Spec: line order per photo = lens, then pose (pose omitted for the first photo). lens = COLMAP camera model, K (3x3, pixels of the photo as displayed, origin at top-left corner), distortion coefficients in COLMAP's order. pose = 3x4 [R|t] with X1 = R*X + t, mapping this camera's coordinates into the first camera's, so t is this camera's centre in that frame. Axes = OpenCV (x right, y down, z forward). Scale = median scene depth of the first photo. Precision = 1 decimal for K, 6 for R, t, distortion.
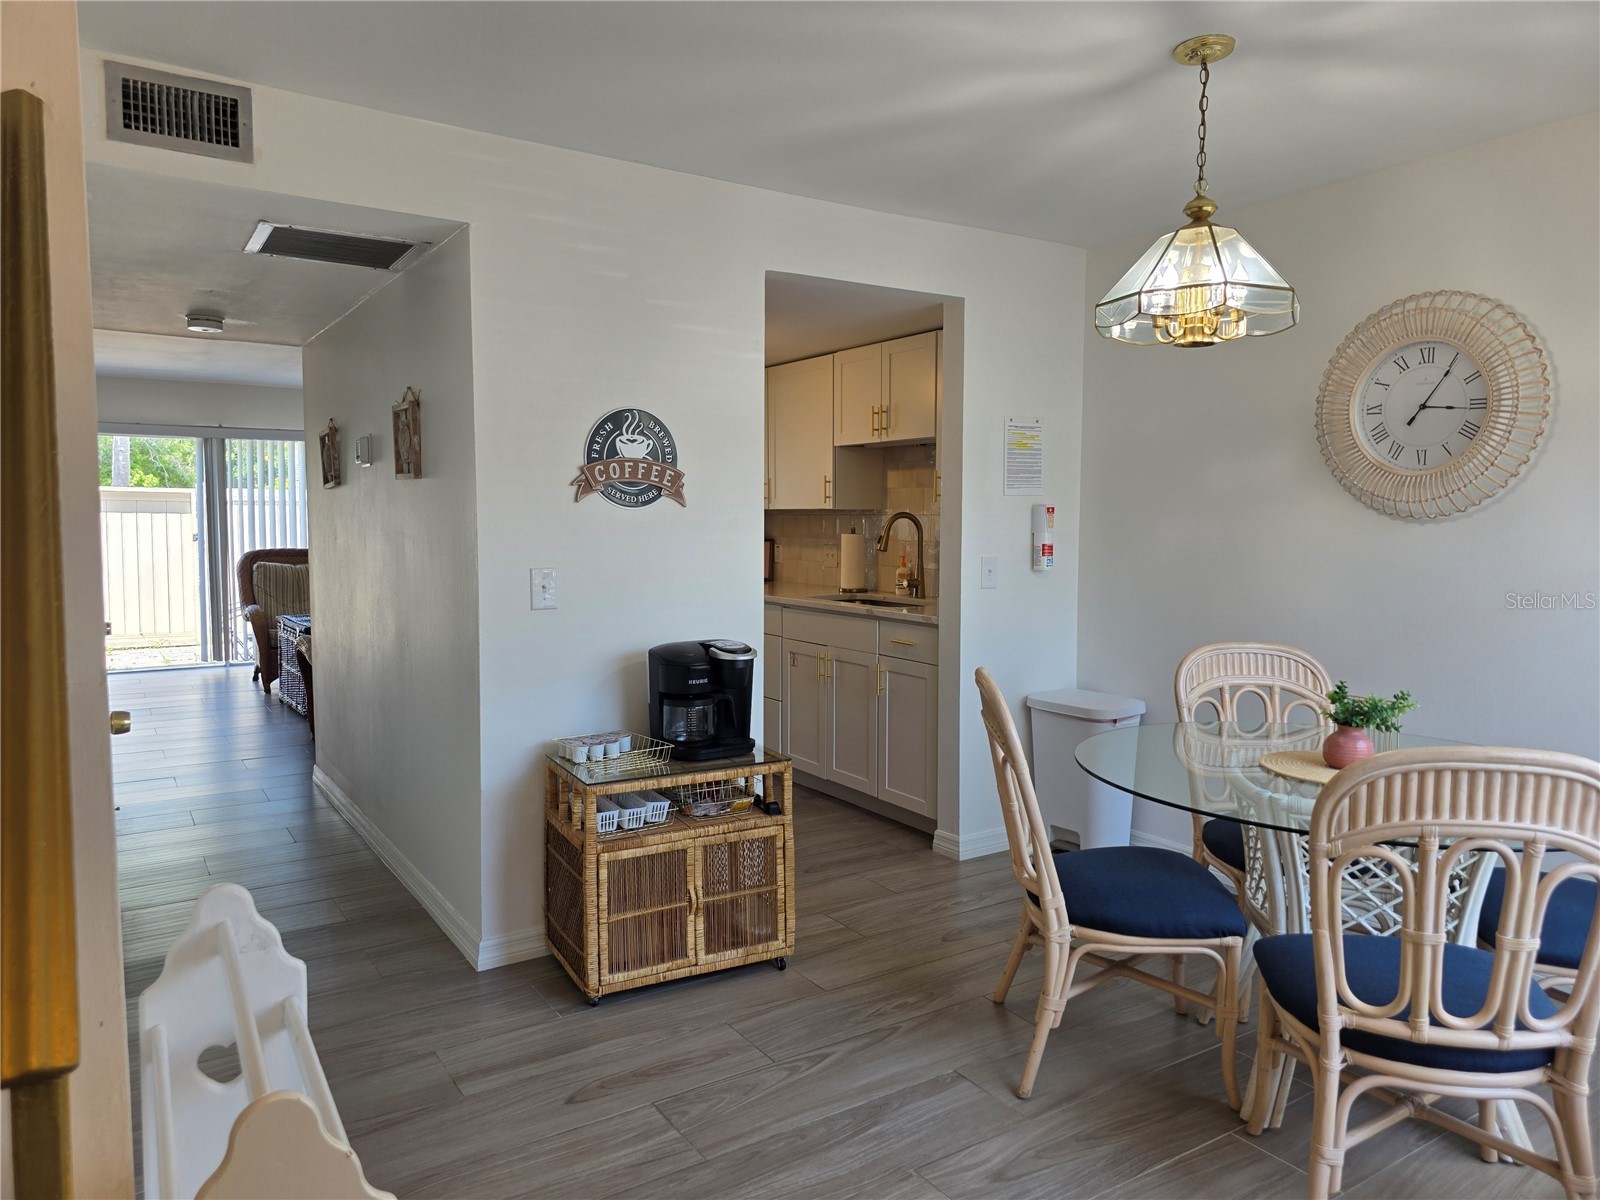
lens RADIAL K [[1077.8, 0, 795.6], [0, 1077.8, 588.6], [0, 0, 1]] dist [0.074571, -0.086350]
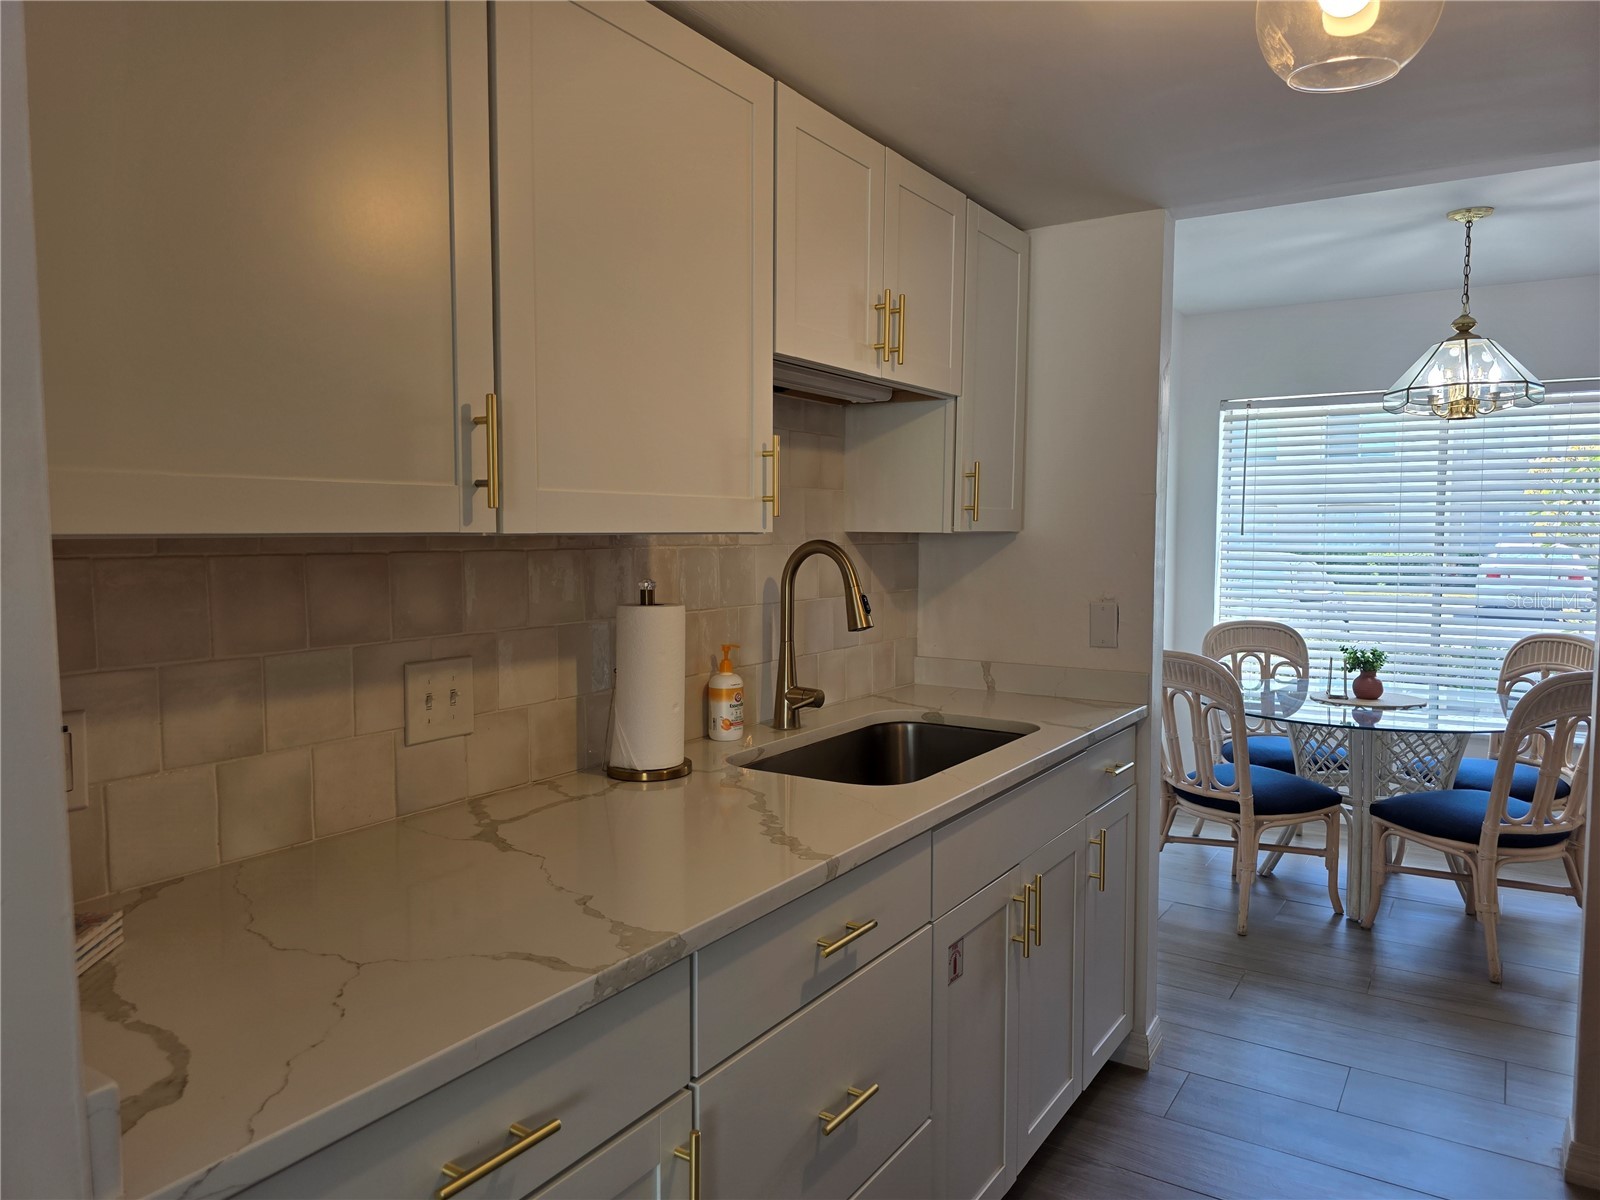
lens RADIAL K [[1076.4, 0, 813.7], [0, 1076.4, 597.0], [0, 0, 1]] dist [0.075268, -0.093250]
pose [[-0.406661, -0.059977, 0.911608, -0.473965], [0.059462, 0.993989, 0.091923, -0.139538], [-0.911642, 0.091587, -0.400651, 1.859727]]
